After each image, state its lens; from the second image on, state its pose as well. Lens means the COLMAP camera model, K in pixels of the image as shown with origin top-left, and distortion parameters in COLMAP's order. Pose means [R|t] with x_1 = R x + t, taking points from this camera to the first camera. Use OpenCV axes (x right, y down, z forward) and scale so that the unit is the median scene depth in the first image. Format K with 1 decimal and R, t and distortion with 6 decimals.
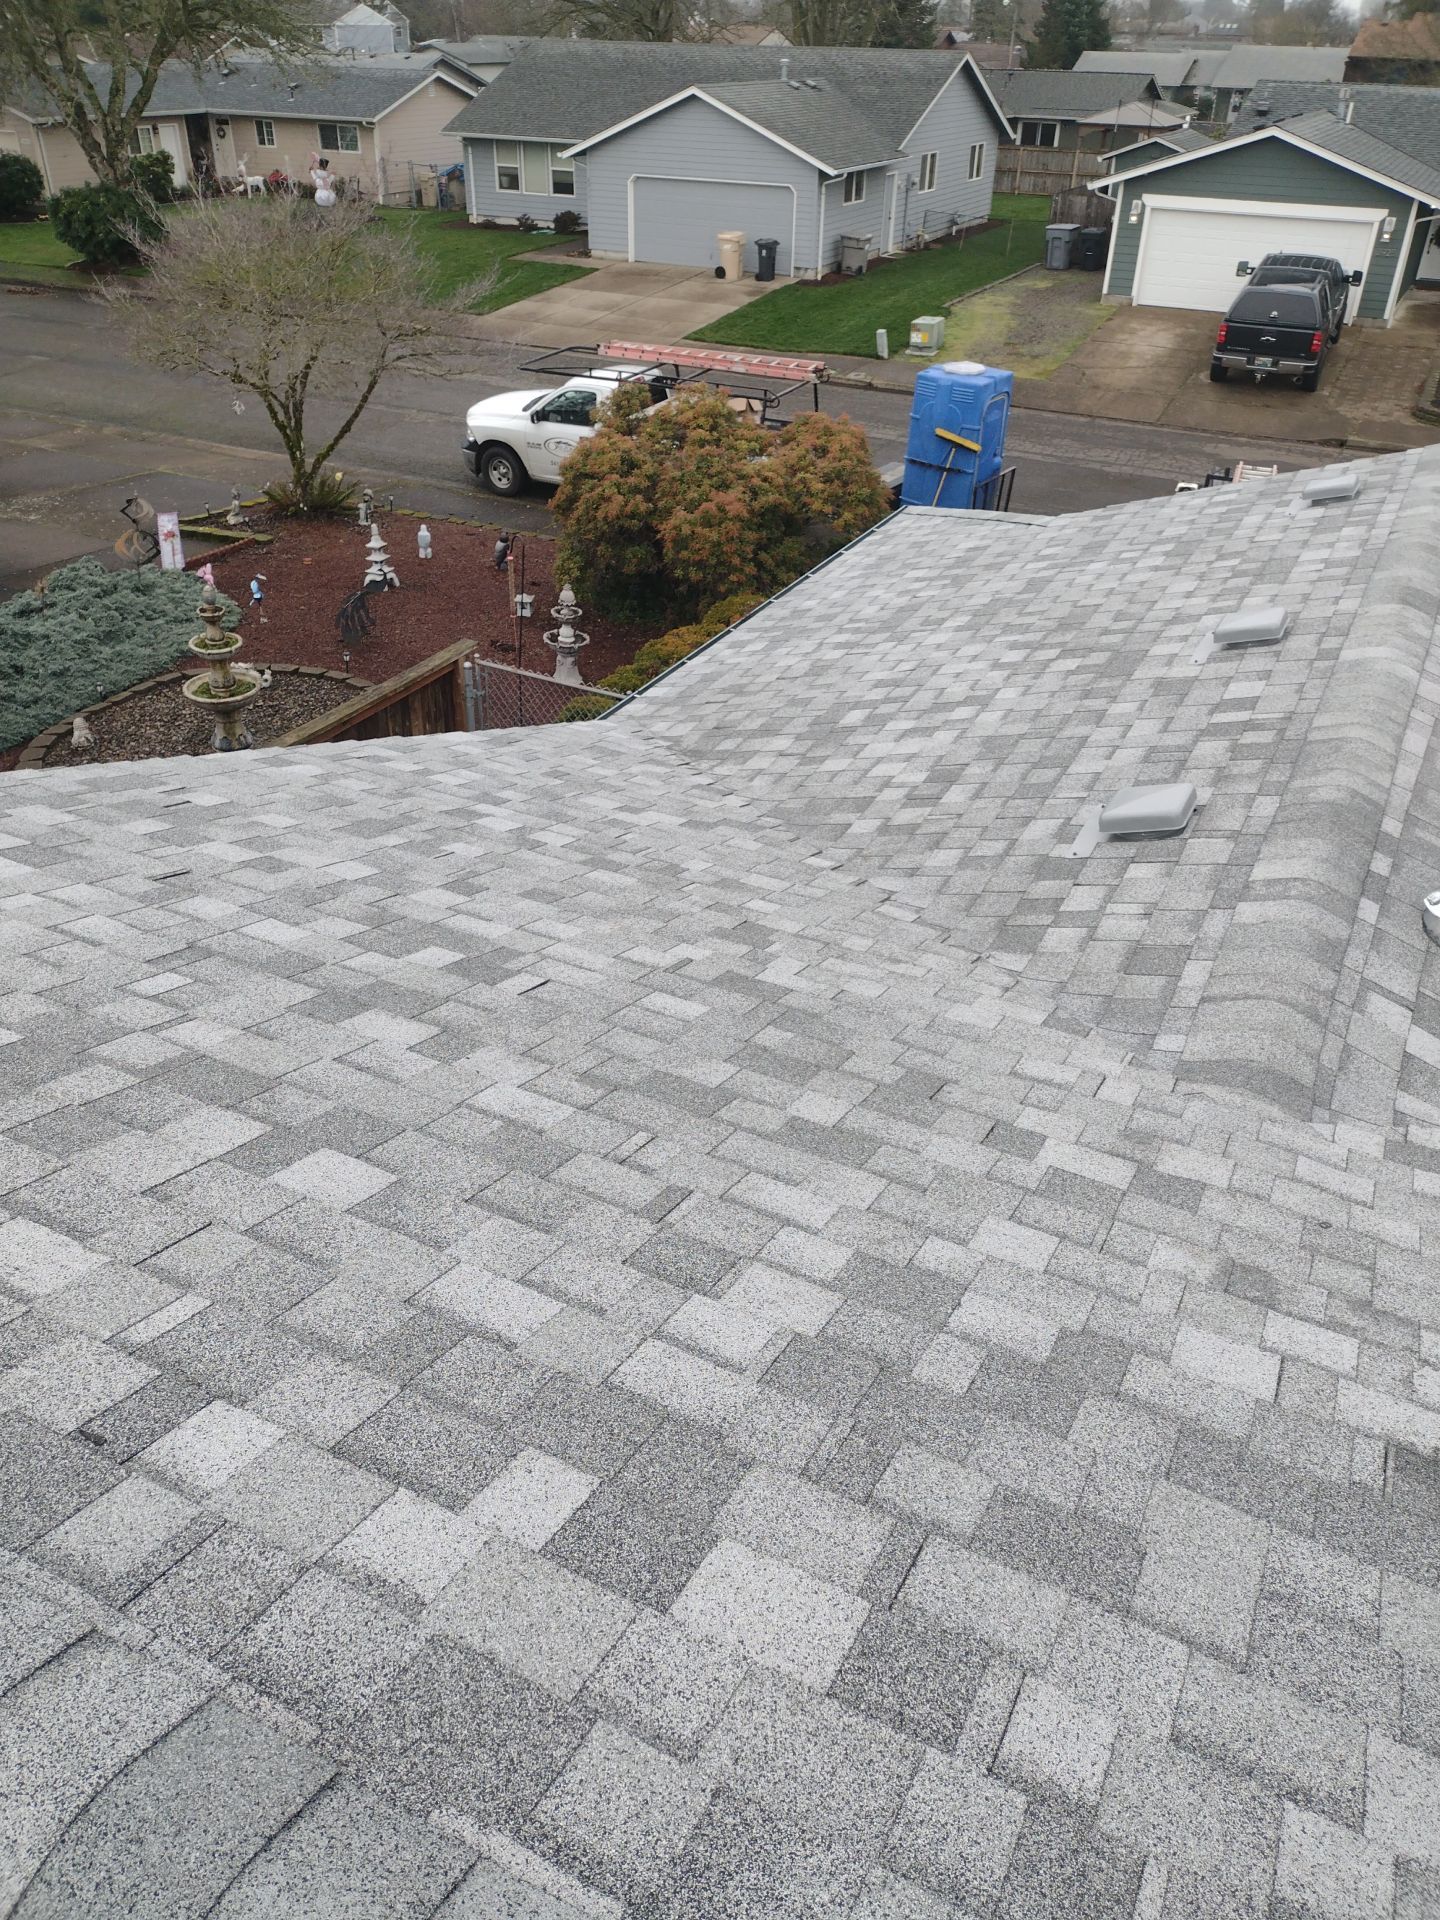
lens RADIAL K [[1439.9, 0, 720.0], [0, 1439.9, 960.0], [0, 0, 1]] dist [0.066505, -0.068547]
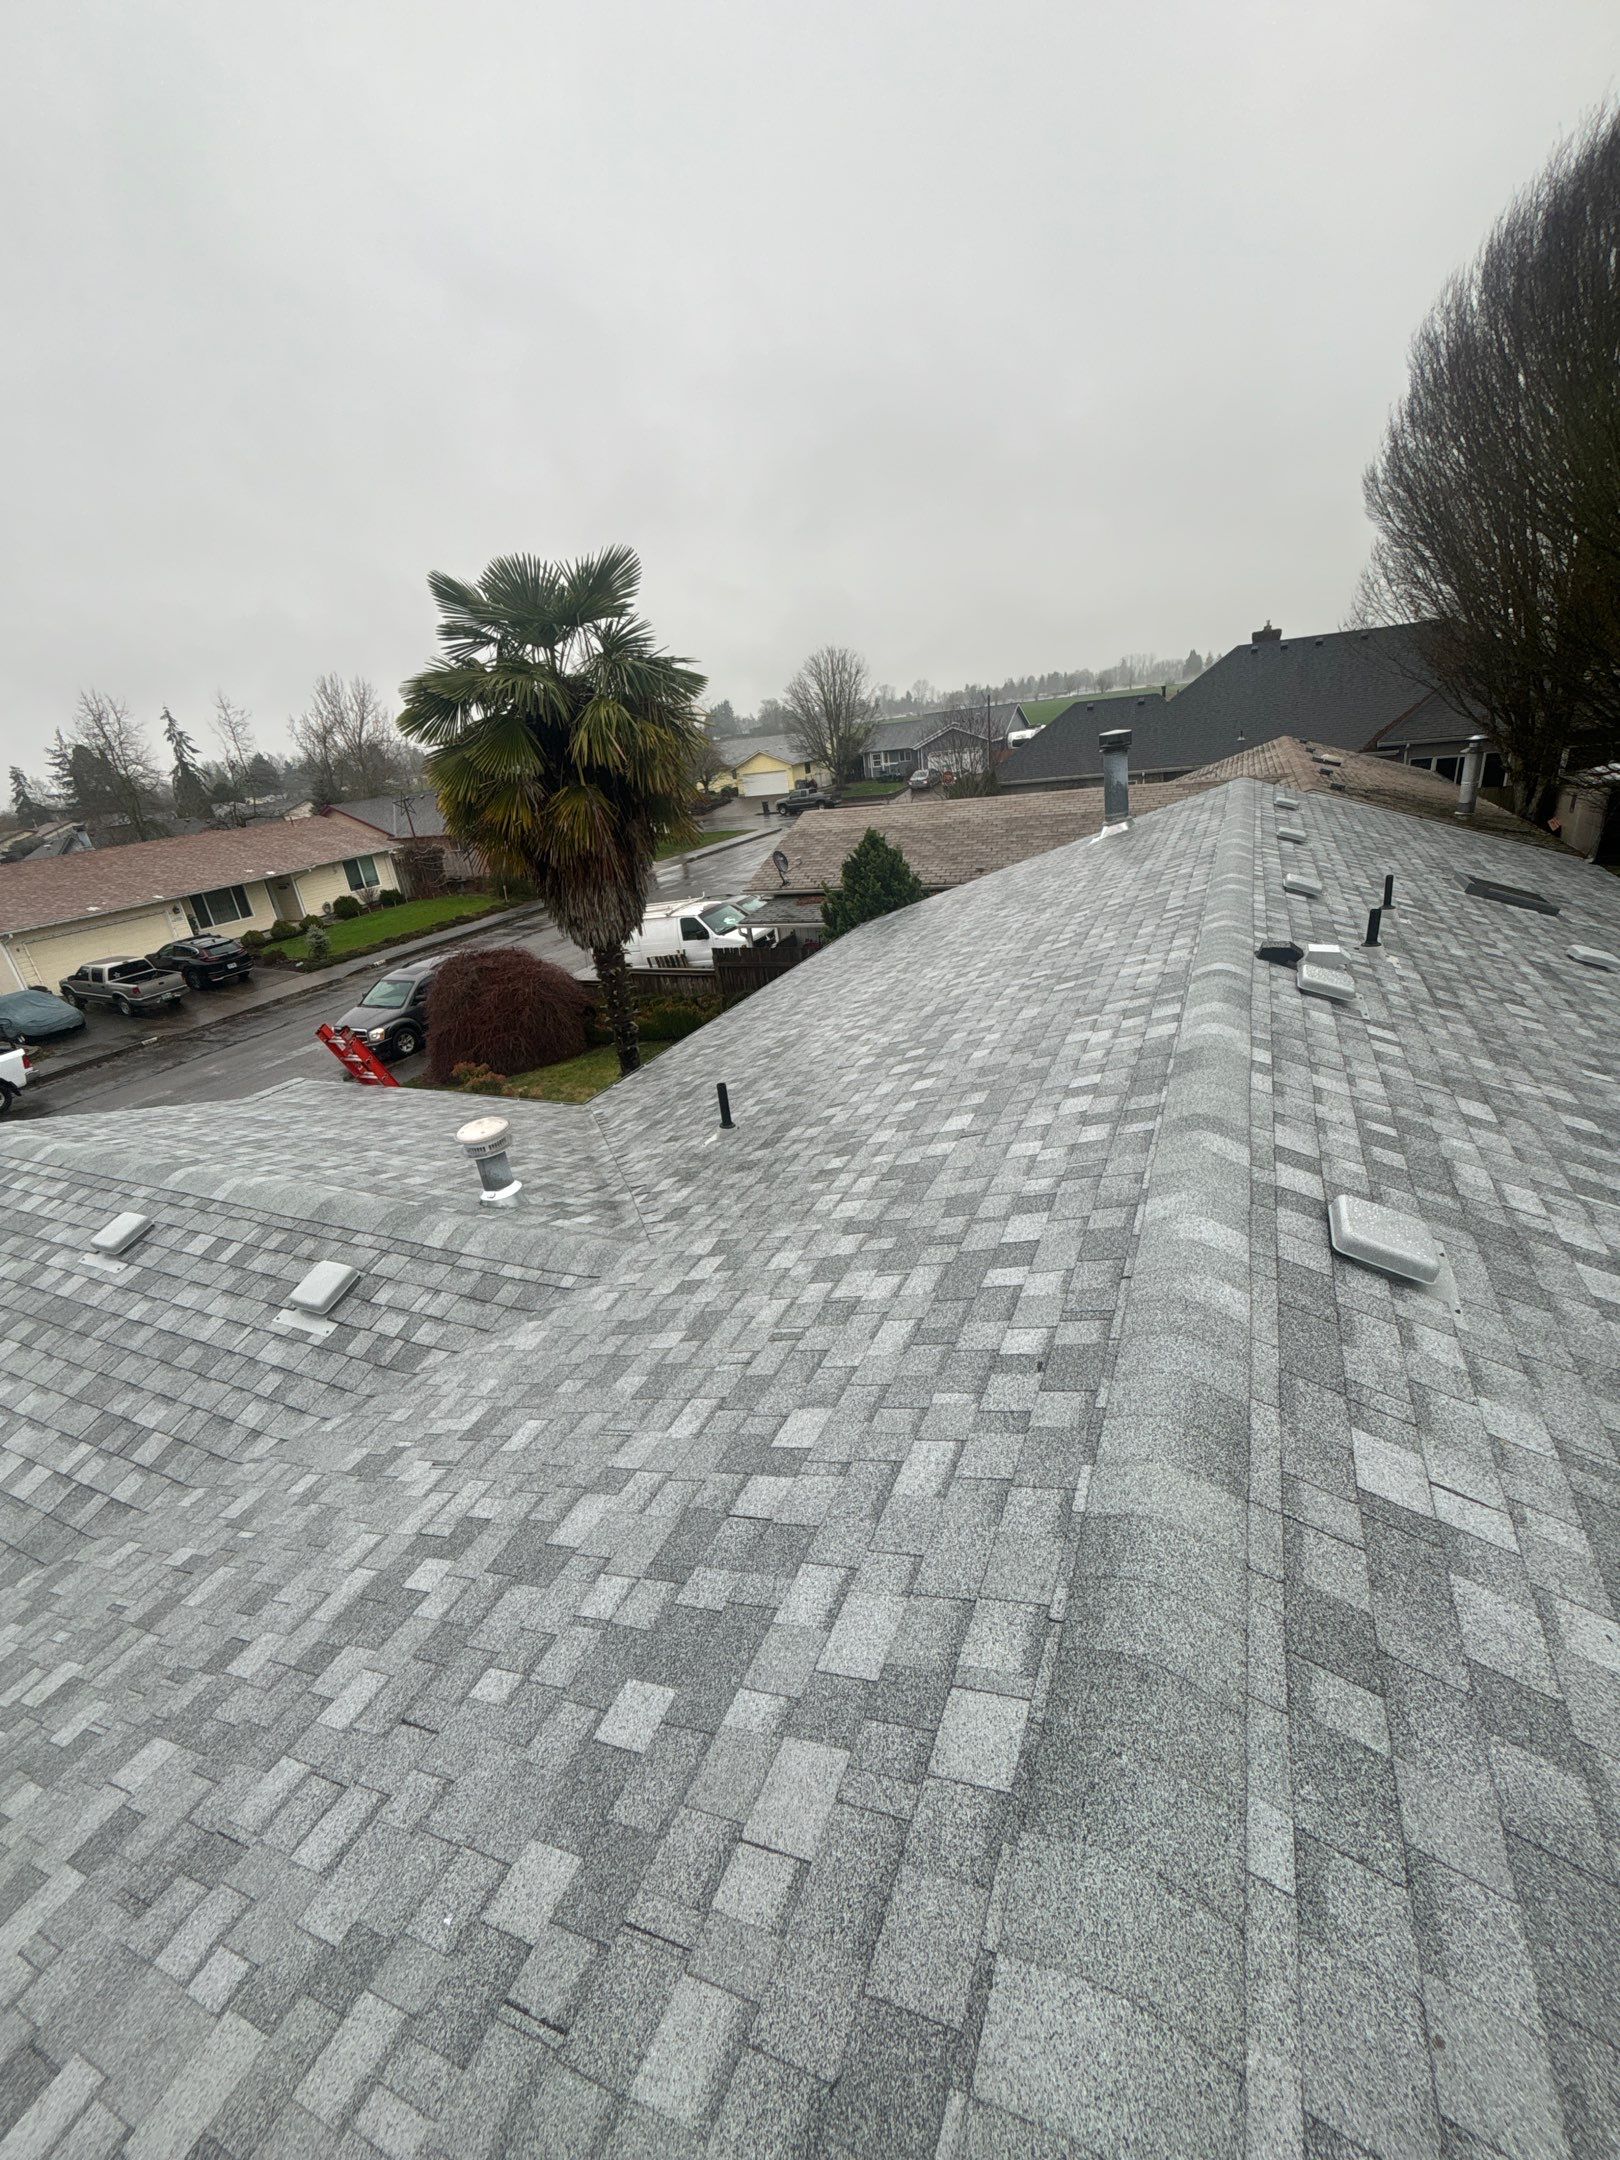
lens RADIAL K [[861.6, 0, 810.0], [0, 861.6, 1080.0], [0, 0, 1]] dist [0.000072, 0.000124]
pose [[-0.043391, -0.396203, 0.917137, -0.639648], [0.631493, 0.700480, 0.332484, -0.300113], [-0.774167, 0.593592, 0.219805, 0.290265]]
